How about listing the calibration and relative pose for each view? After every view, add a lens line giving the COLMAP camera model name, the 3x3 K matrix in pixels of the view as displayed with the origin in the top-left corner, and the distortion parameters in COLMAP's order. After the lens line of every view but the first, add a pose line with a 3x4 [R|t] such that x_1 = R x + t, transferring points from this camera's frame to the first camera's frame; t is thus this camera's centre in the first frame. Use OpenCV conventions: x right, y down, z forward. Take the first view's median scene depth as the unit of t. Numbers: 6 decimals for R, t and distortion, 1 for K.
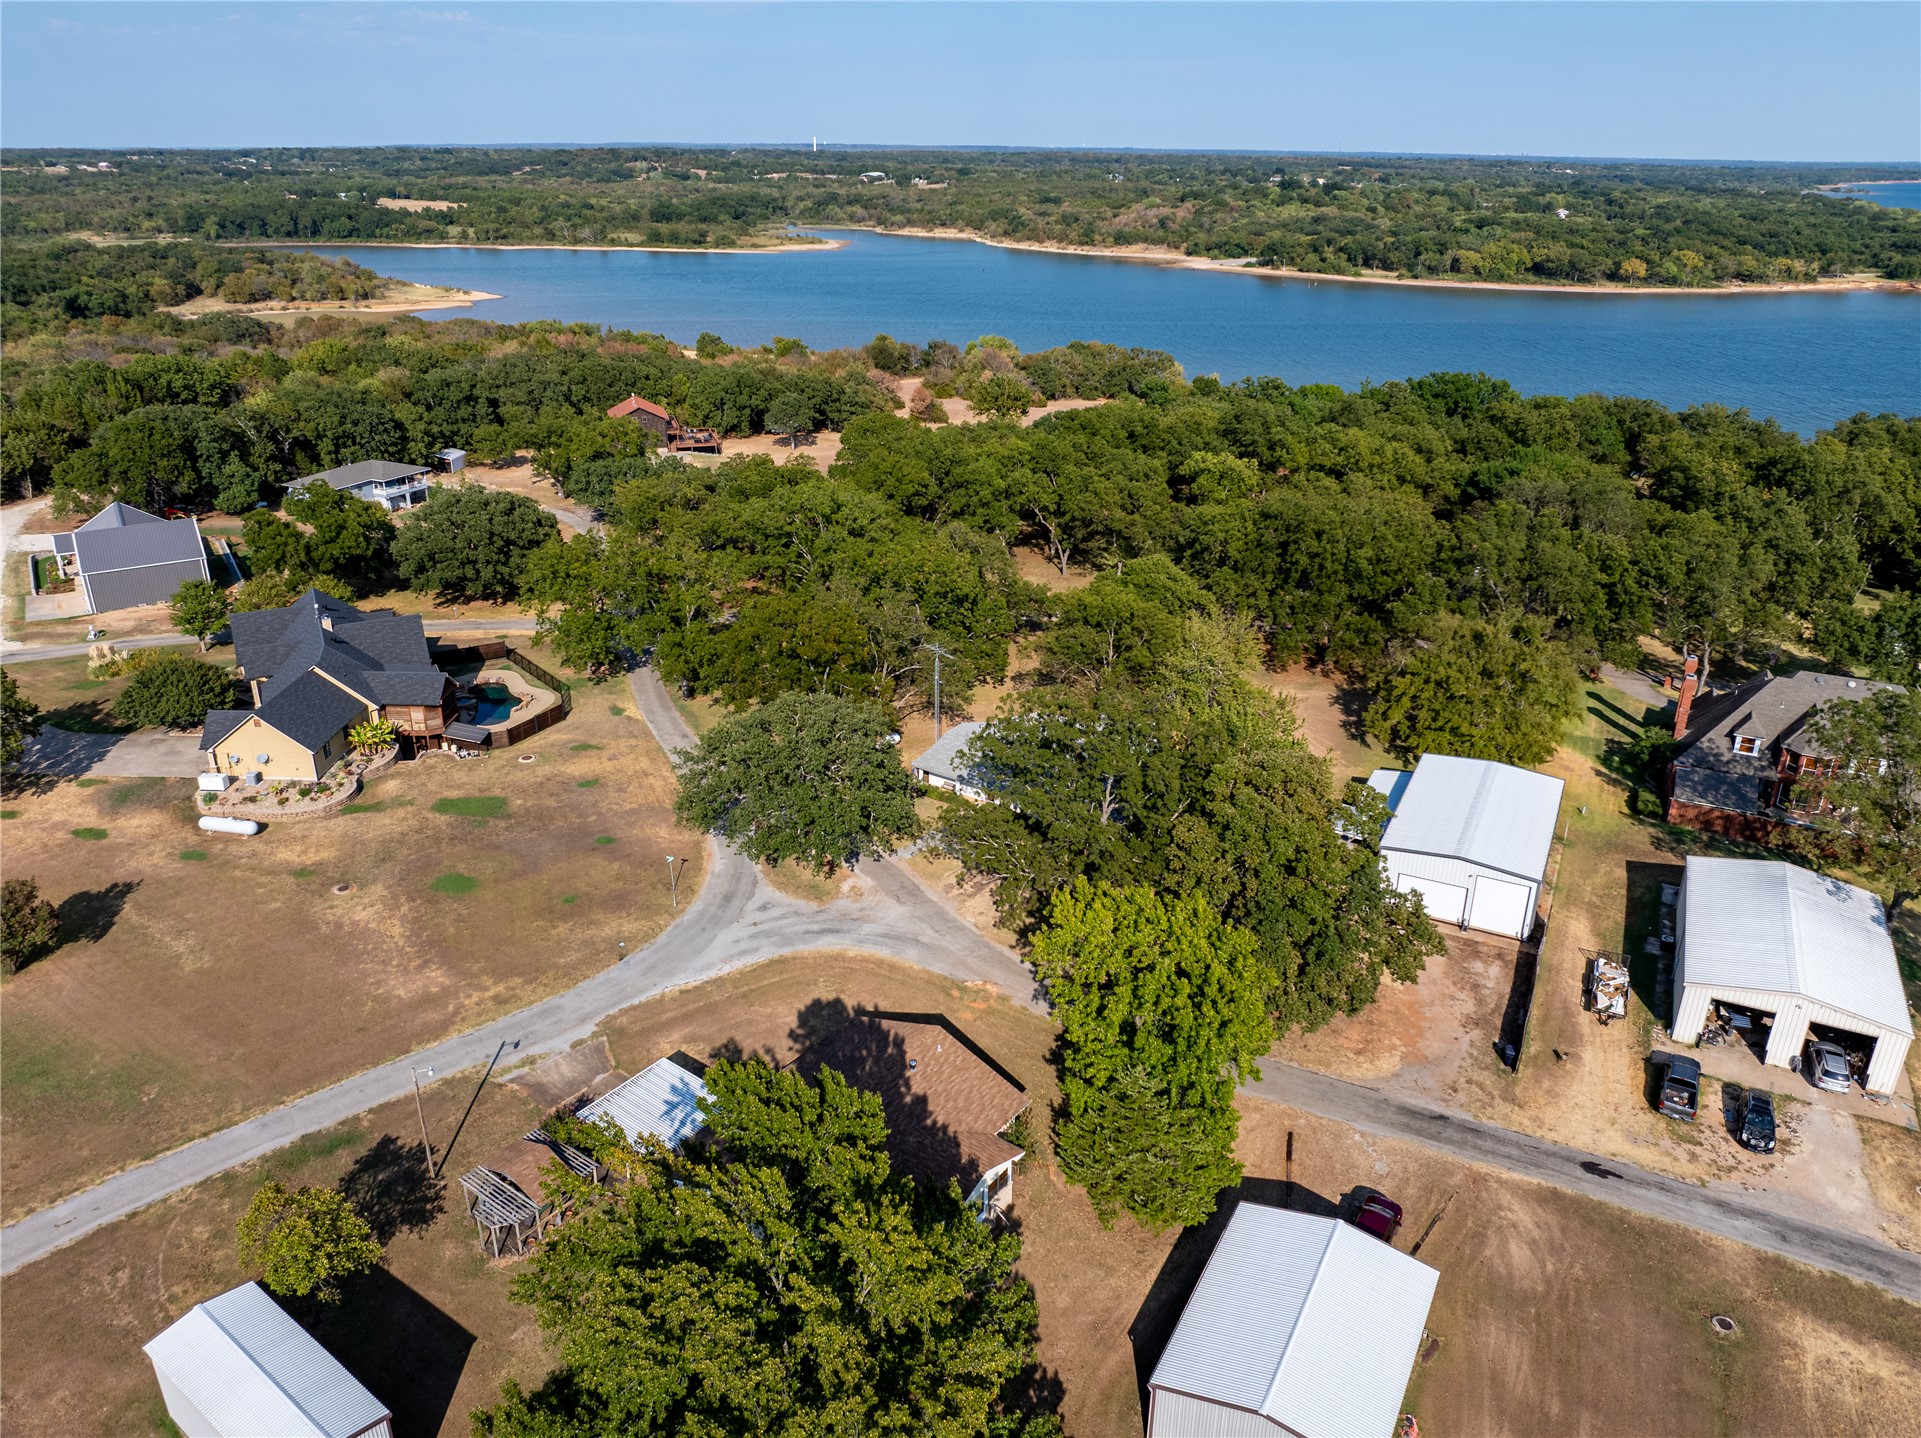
lens RADIAL K [[1351.0, 0, 965.4], [0, 1351.0, 712.0], [0, 0, 1]] dist [-0.052847, 0.027153]
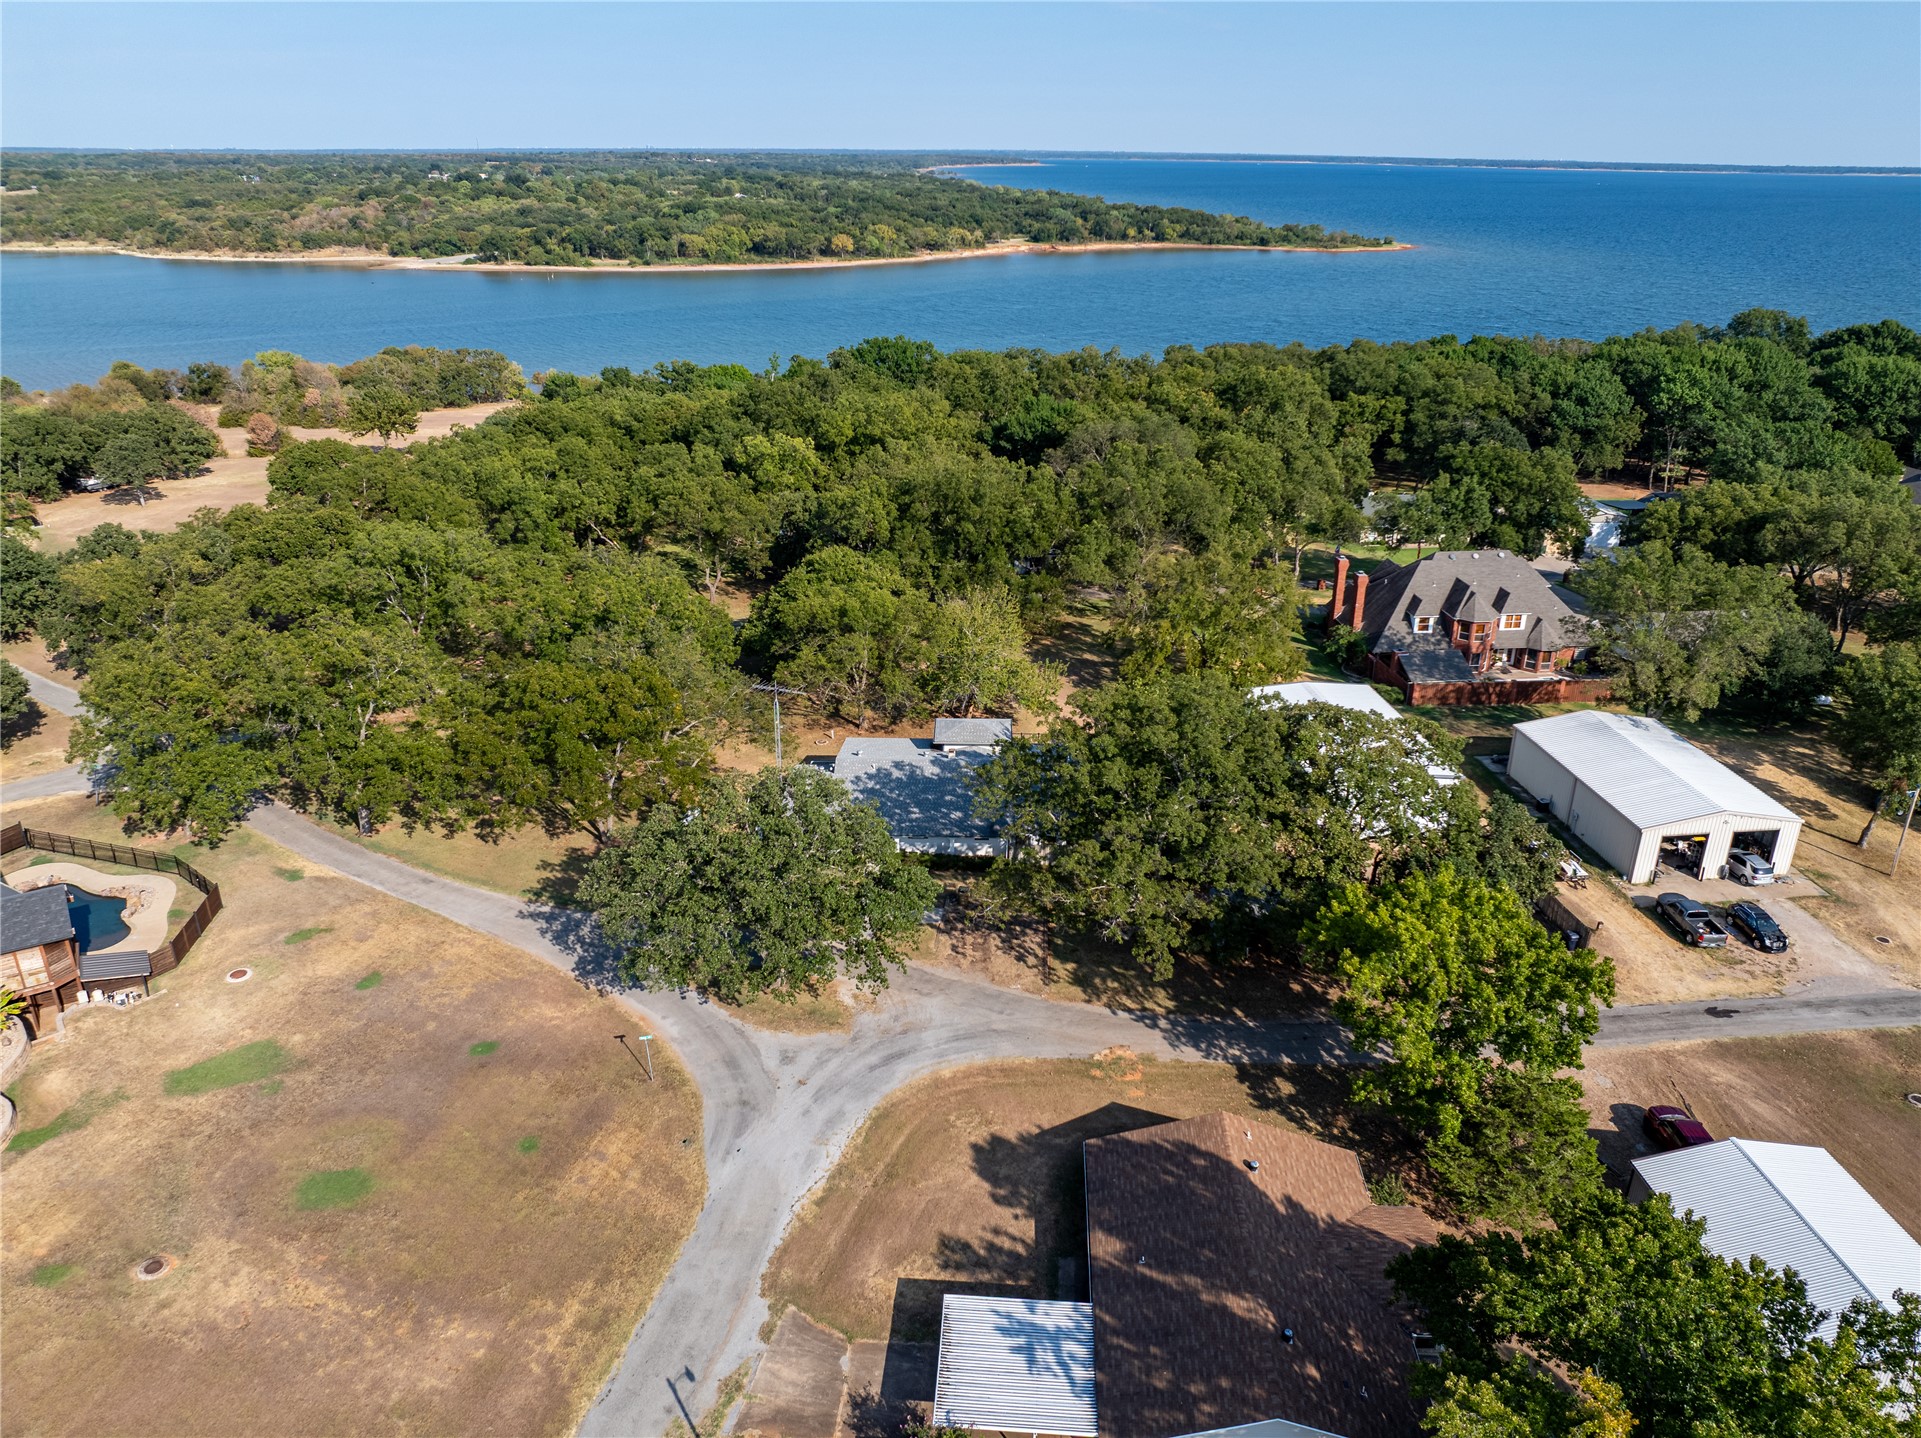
lens RADIAL K [[1351.0, 0, 965.4], [0, 1351.0, 712.0], [0, 0, 1]] dist [-0.052847, 0.027153]
pose [[0.832571, -0.214247, 0.510808, -0.050763], [0.213009, 0.975094, 0.061795, -0.008603], [-0.511325, 0.057358, 0.857471, 0.036083]]
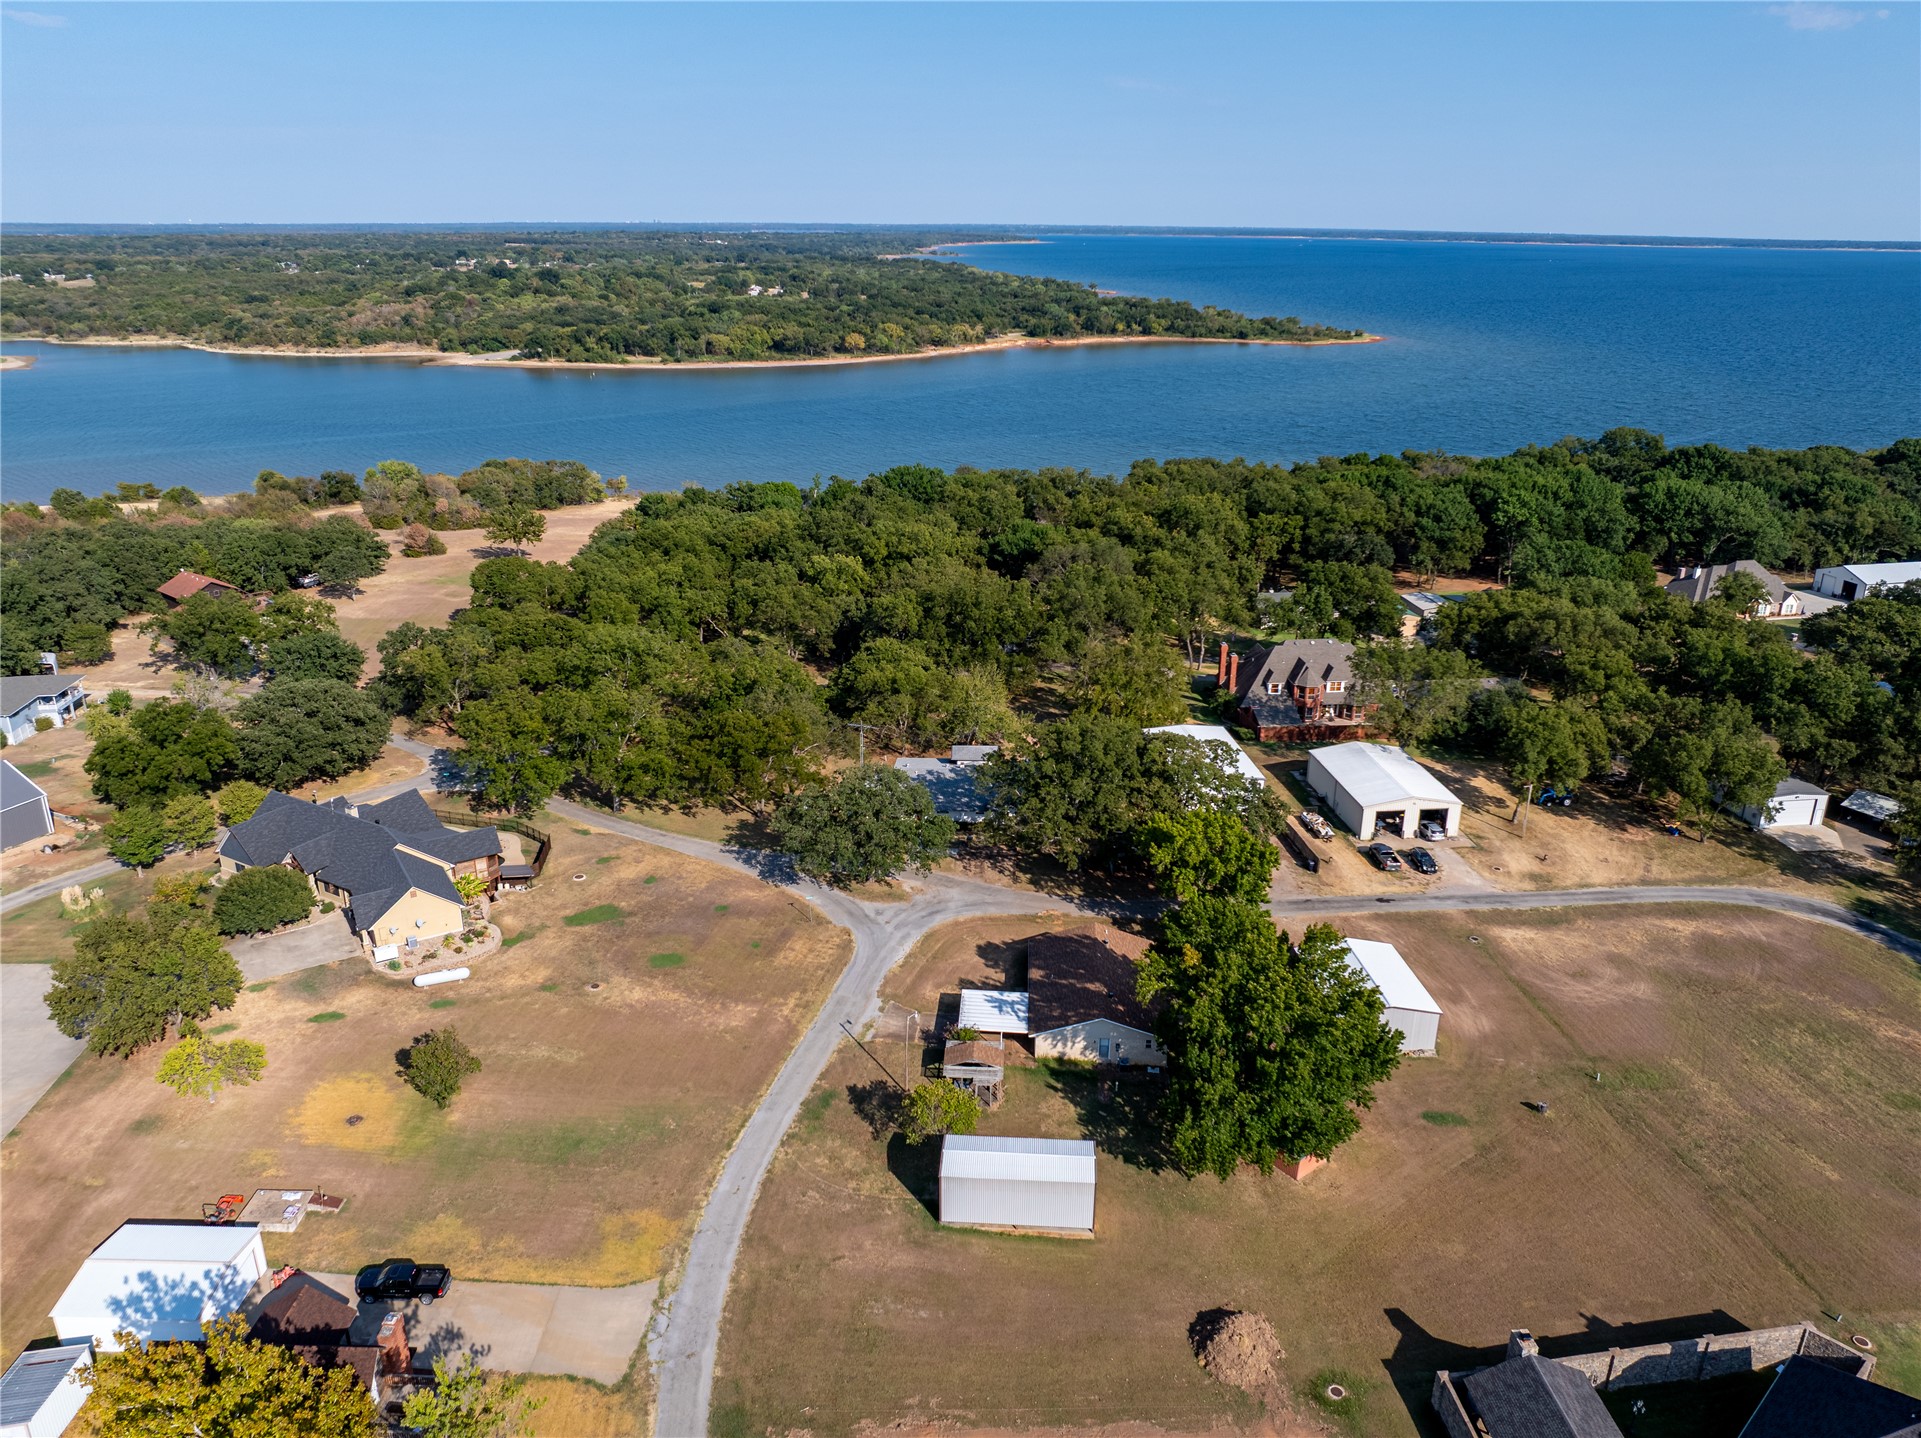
lens RADIAL K [[1351.0, 0, 965.4], [0, 1351.0, 712.0], [0, 0, 1]] dist [-0.052847, 0.027153]
pose [[0.832950, -0.190103, 0.519668, -0.097568], [0.213422, 0.976841, 0.015261, -0.008653], [-0.510534, 0.098197, 0.854232, -0.038989]]
